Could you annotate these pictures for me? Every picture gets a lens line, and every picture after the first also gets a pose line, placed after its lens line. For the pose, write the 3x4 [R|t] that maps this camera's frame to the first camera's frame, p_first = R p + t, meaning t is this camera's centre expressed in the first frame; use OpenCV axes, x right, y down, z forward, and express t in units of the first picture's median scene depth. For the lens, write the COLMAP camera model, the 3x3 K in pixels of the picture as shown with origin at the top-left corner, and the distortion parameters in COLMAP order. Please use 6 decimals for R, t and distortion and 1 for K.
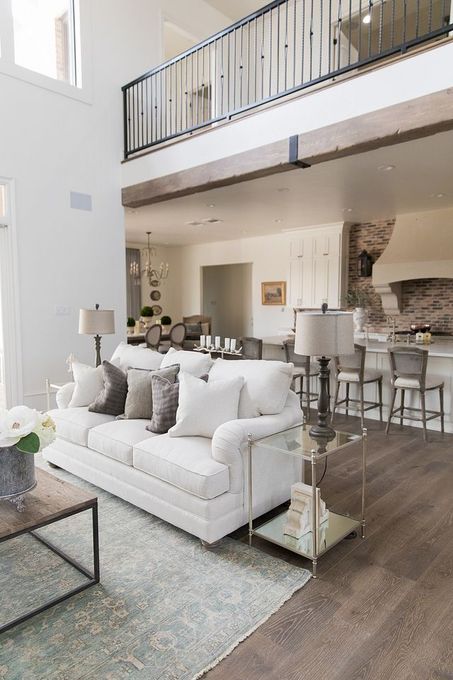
lens RADIAL K [[450.9, 0, 227.4], [0, 450.9, 341.5], [0, 0, 1]] dist [0.001098, 0.003865]
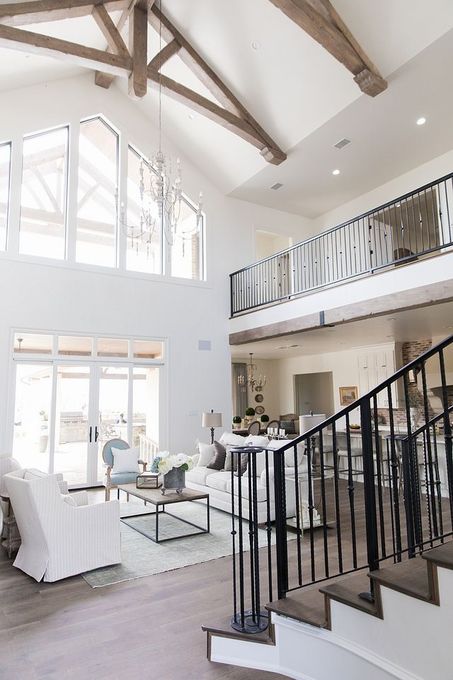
lens RADIAL K [[450.9, 0, 227.5], [0, 450.9, 339.6], [0, 0, 1]] dist [0.001098, 0.003865]
pose [[0.966580, -0.048712, -0.251695, 0.159527], [-0.006682, 0.976662, -0.214680, 0.019051], [0.256278, 0.209187, 0.943696, -0.499758]]
